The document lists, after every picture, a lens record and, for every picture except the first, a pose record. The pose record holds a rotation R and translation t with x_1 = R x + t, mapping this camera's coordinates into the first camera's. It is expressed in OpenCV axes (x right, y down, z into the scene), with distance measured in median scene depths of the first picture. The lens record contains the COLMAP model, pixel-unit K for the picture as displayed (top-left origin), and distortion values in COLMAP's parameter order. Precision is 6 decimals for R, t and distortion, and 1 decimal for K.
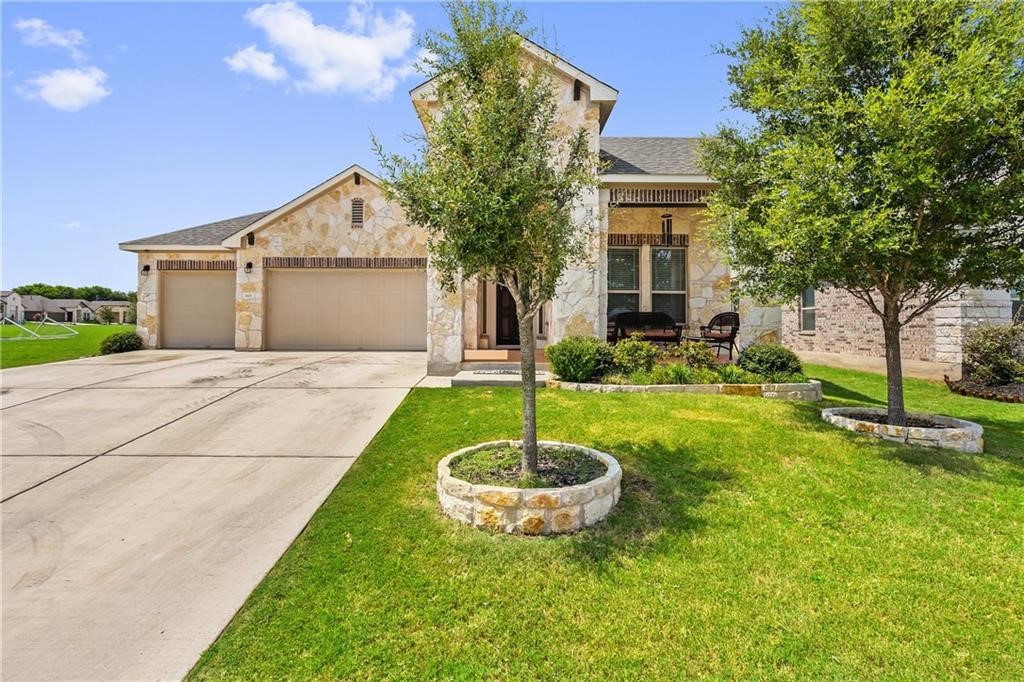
lens RADIAL K [[491.6, 0, 511.4], [0, 491.6, 307.6], [0, 0, 1]] dist [0.000104, -0.000020]
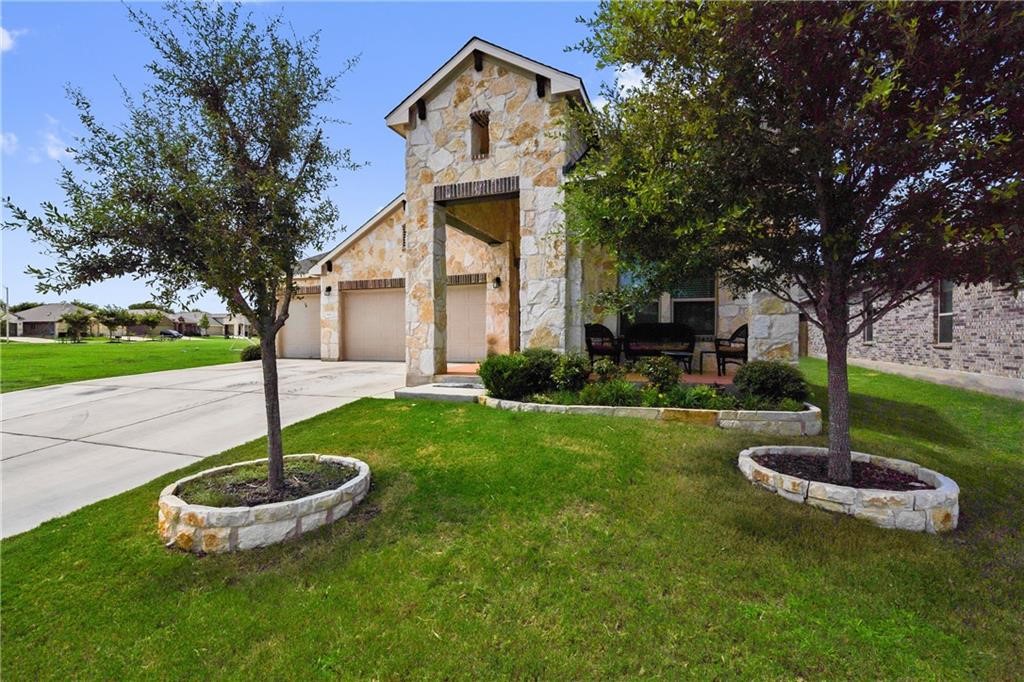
lens RADIAL K [[465.2, 0, 509.1], [0, 465.2, 338.3], [0, 0, 1]] dist [0.000708, 0.000082]
pose [[0.937983, -0.005159, -0.346644, 0.246807], [0.018369, 0.999224, 0.034831, 0.001850], [0.346195, -0.039039, 0.937350, 0.087865]]
